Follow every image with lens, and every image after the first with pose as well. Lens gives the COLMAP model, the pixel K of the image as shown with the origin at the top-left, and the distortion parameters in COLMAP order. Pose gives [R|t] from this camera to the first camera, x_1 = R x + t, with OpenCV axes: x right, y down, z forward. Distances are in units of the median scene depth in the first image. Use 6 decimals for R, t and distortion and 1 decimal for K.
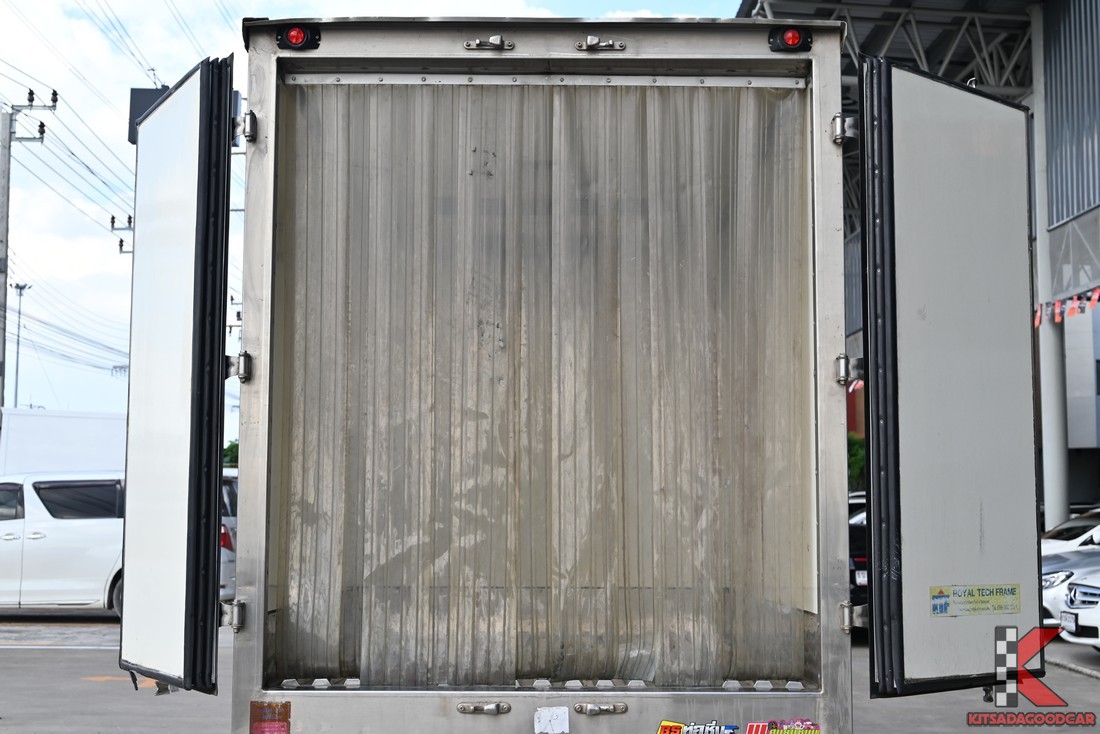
lens RADIAL K [[1476.8, 0, 545.2], [0, 1476.8, 361.3], [0, 0, 1]] dist [0.004268, 0.000000]
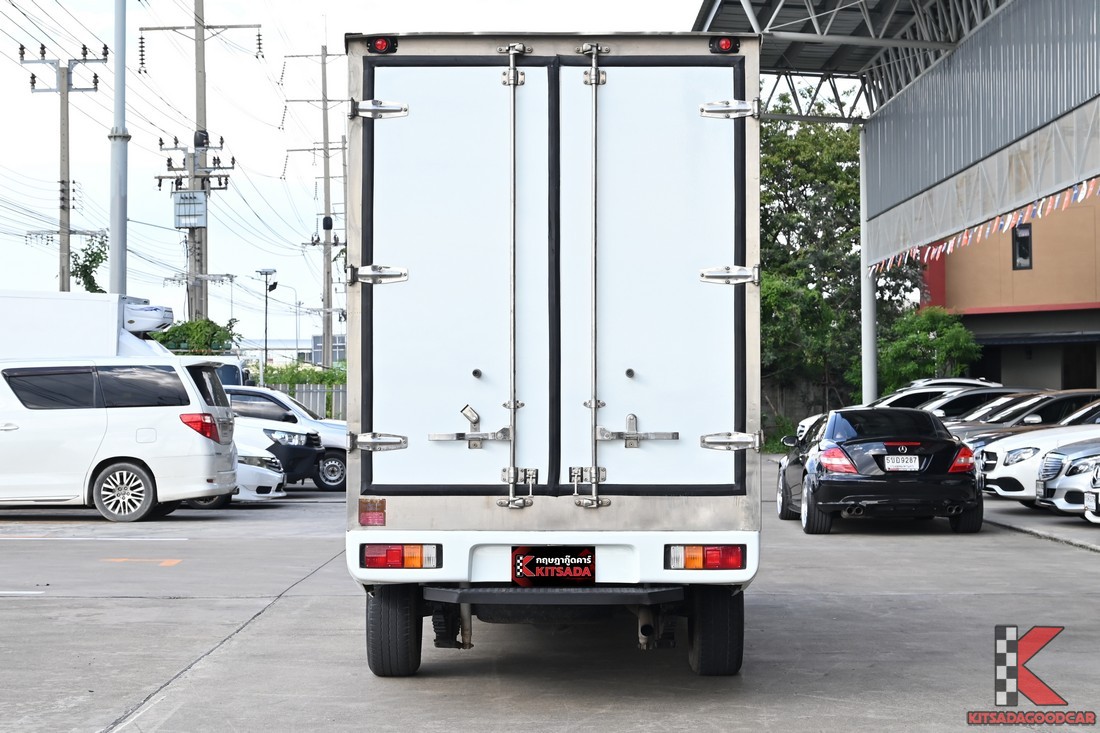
lens RADIAL K [[2097.2, 0, 548.1], [0, 2097.2, 356.6], [0, 0, 1]] dist [-0.001165, 0.000000]
pose [[0.999970, -0.004414, -0.006333, 0.002851], [0.004852, 0.997478, 0.070810, -0.028261], [0.006005, -0.070838, 0.997470, -0.496618]]
